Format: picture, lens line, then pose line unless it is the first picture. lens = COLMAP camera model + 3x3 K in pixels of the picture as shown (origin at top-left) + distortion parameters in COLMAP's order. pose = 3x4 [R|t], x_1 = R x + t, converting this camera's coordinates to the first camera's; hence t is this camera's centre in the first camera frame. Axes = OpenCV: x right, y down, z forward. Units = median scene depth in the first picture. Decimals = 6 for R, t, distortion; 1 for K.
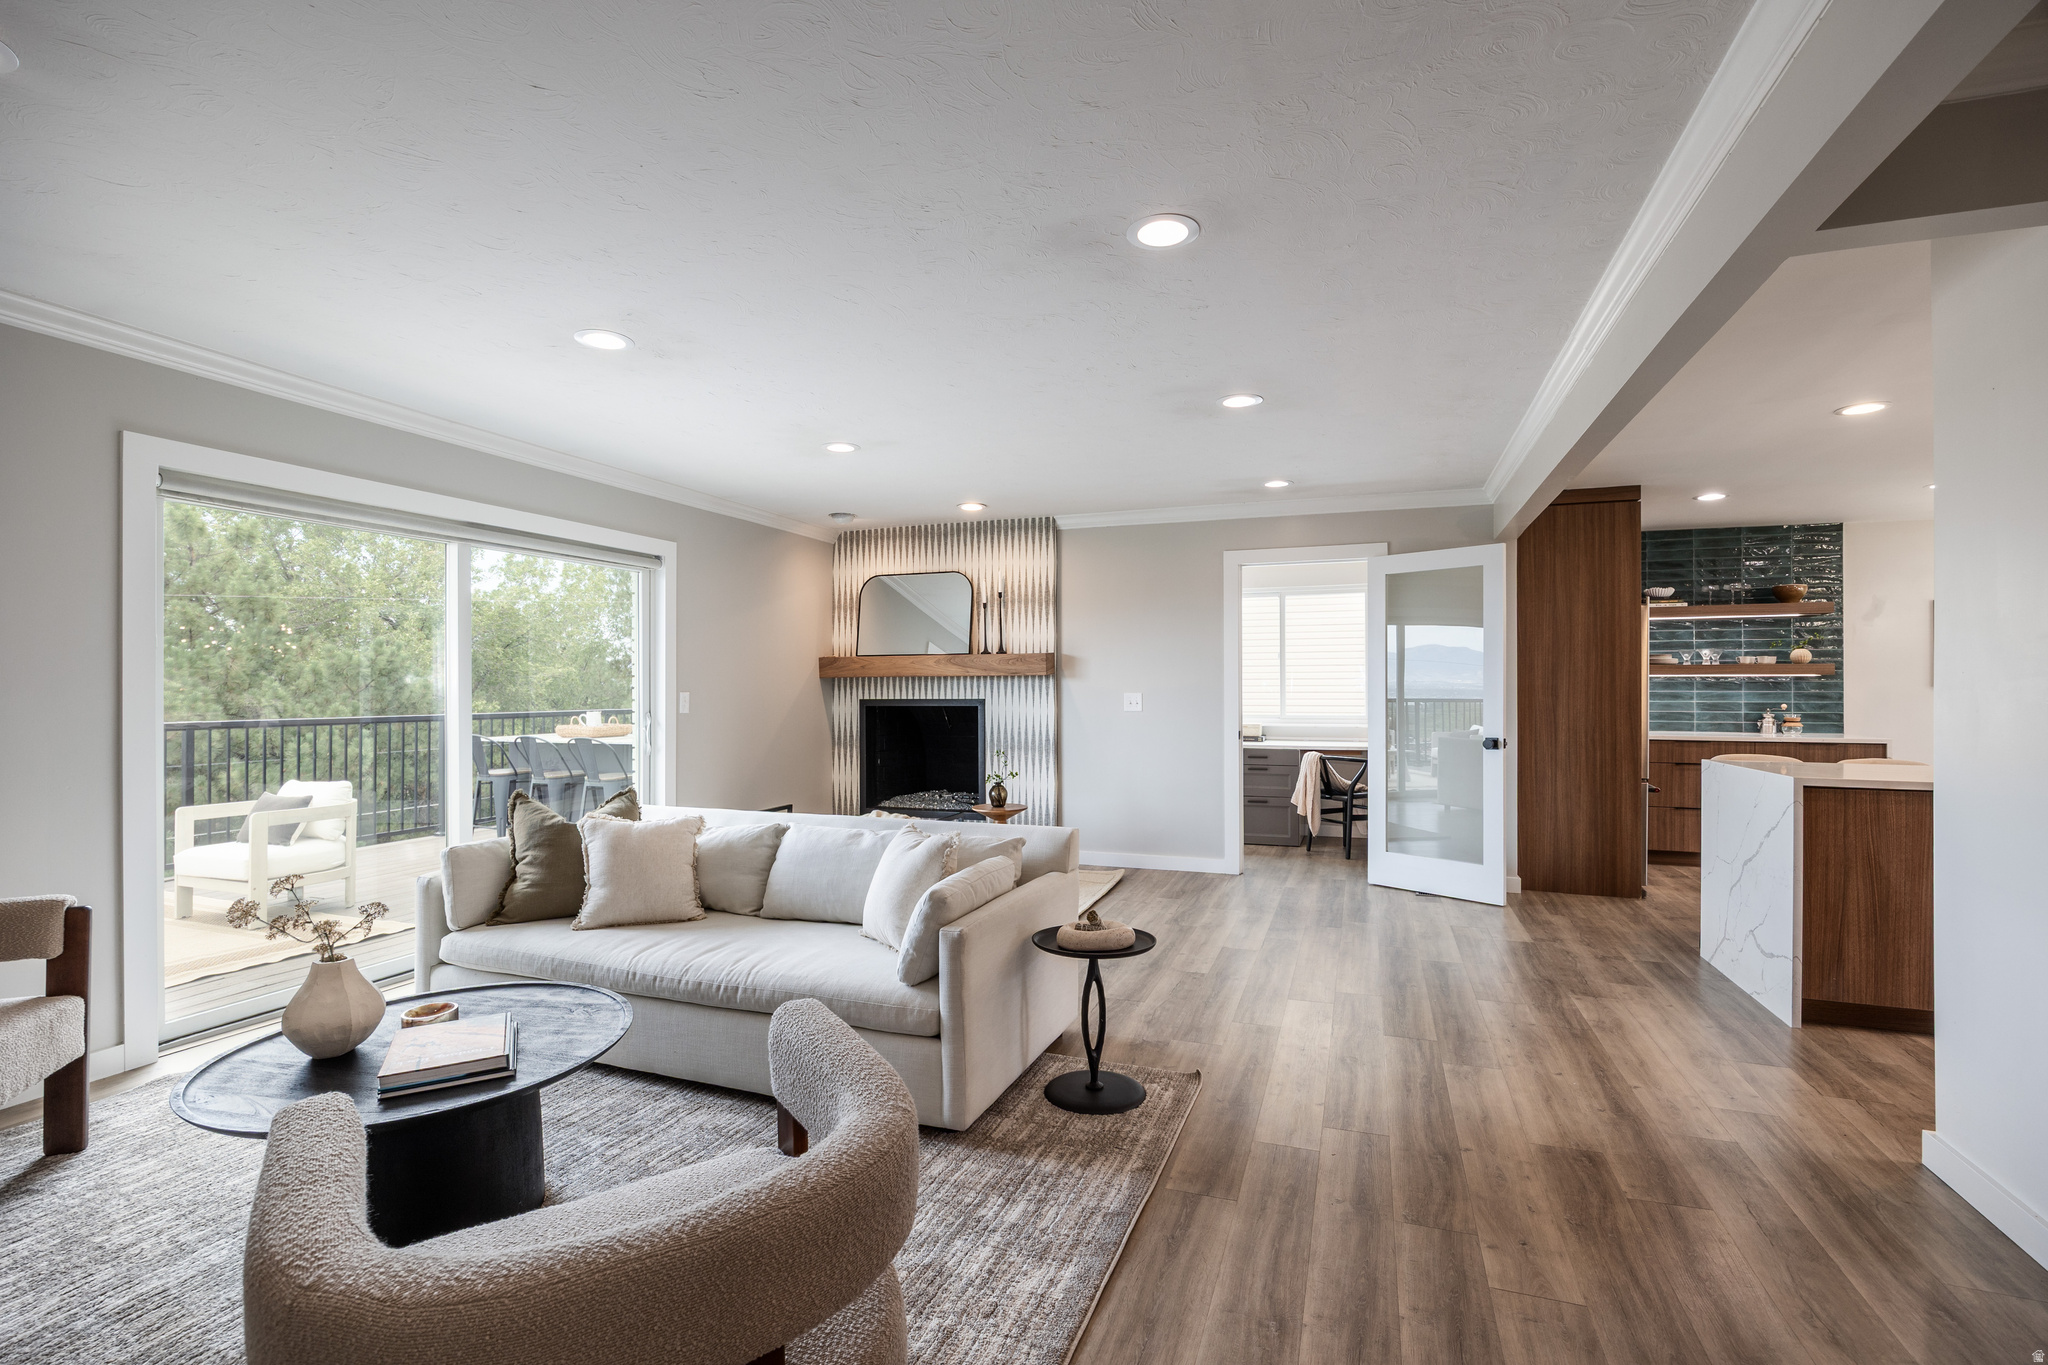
lens RADIAL K [[944.5, 0, 1025.0], [0, 944.5, 682.4], [0, 0, 1]] dist [0.002271, 0.000029]
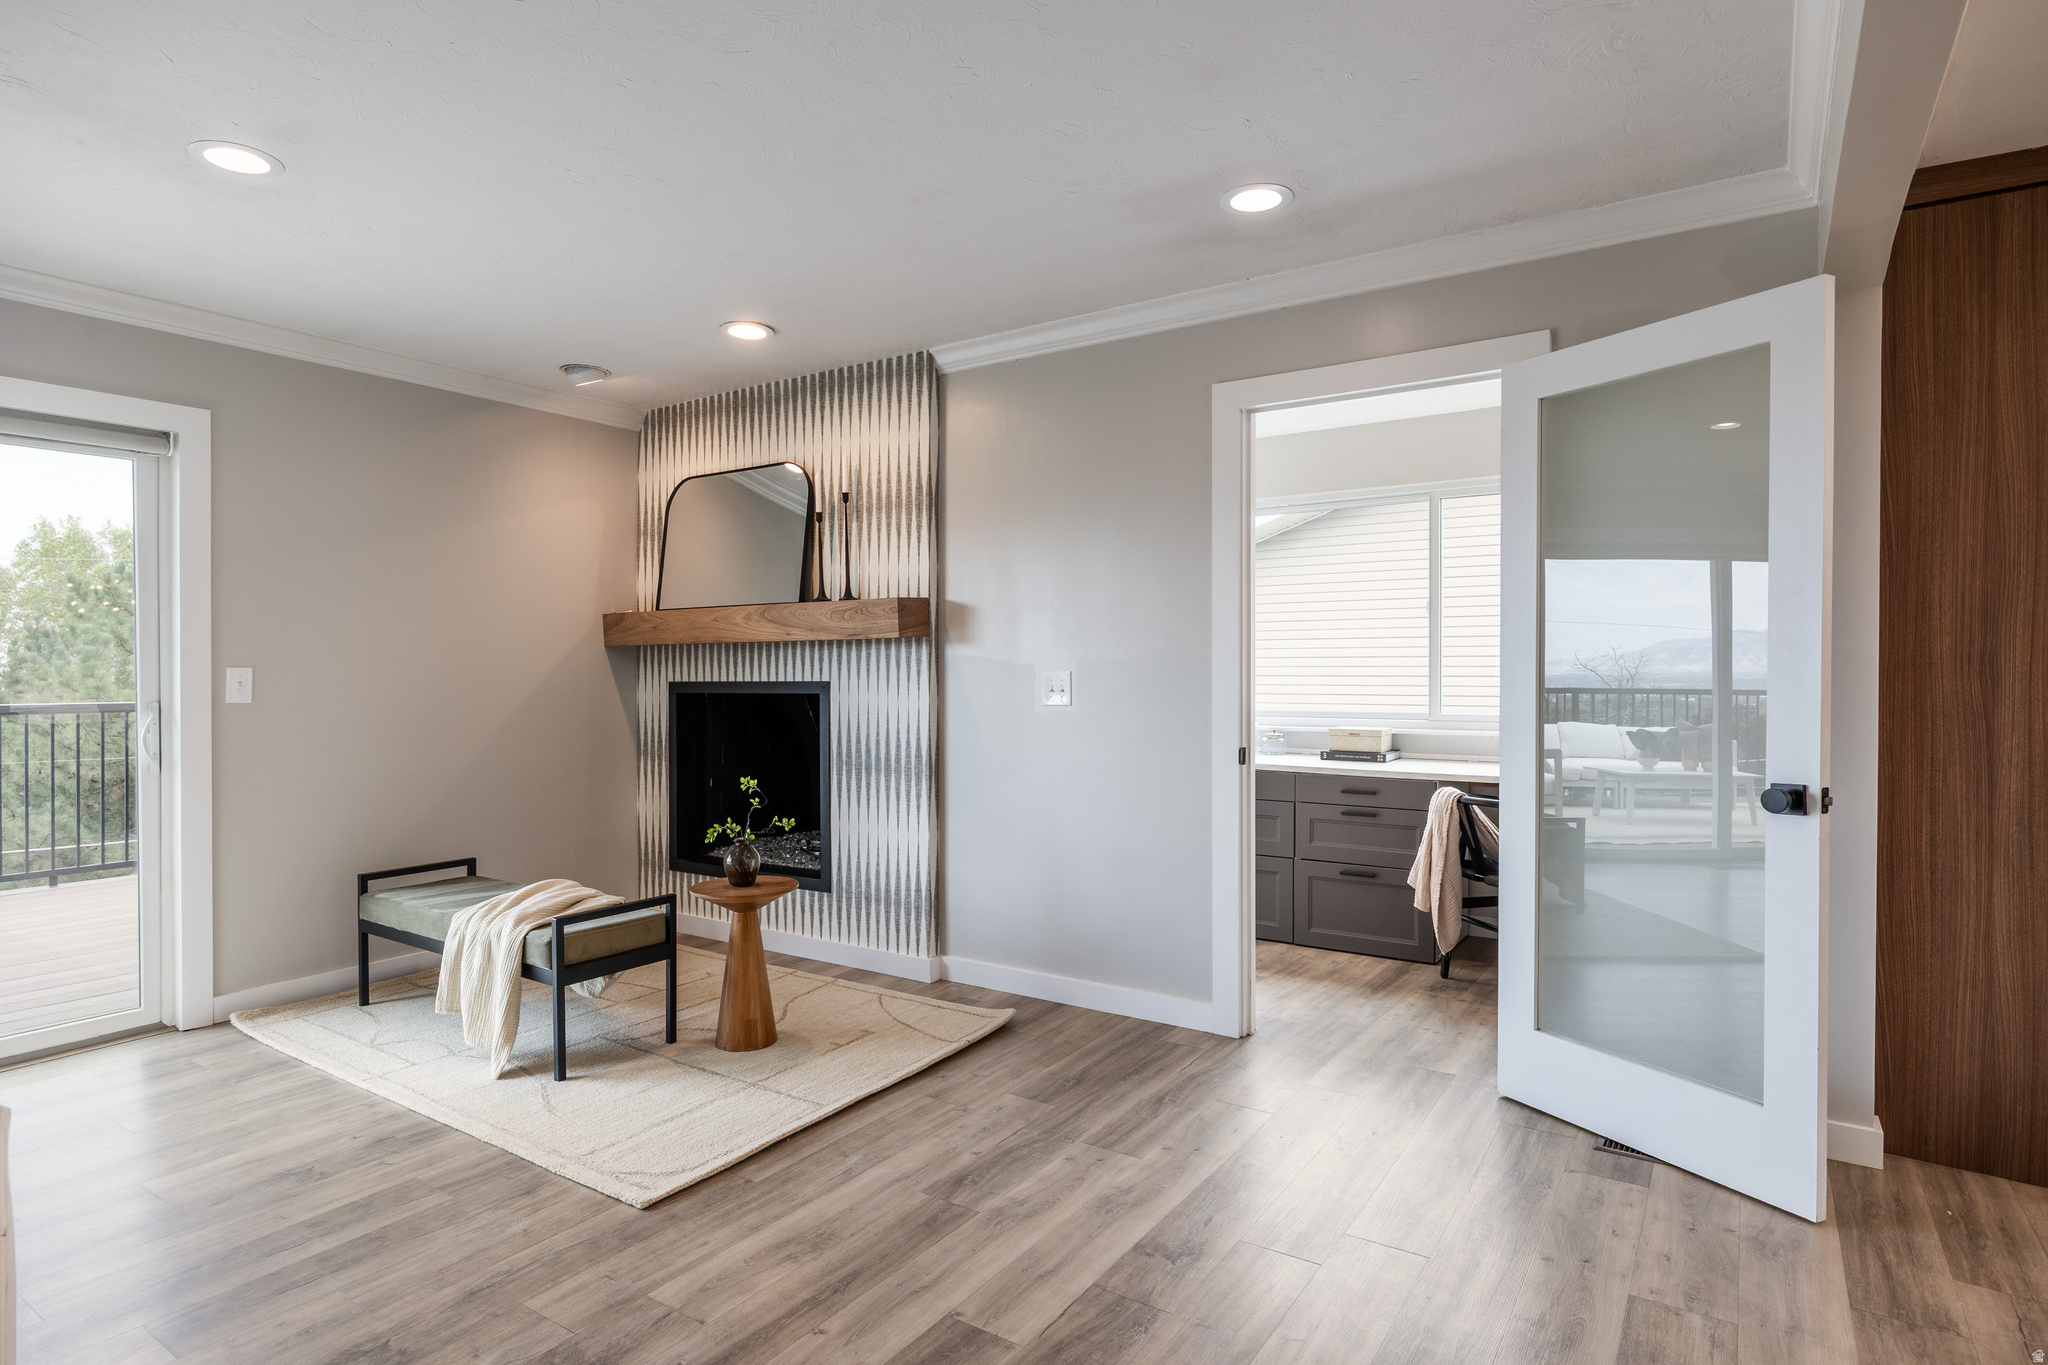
lens RADIAL K [[1099.8, 0, 1022.7], [0, 1099.8, 682.7], [0, 0, 1]] dist [-0.000124, 0.001327]
pose [[0.971058, 0.003868, -0.238813, 0.238795], [-0.000054, 0.999872, 0.015976, 0.007717], [0.238844, -0.015501, 0.970934, 0.392784]]
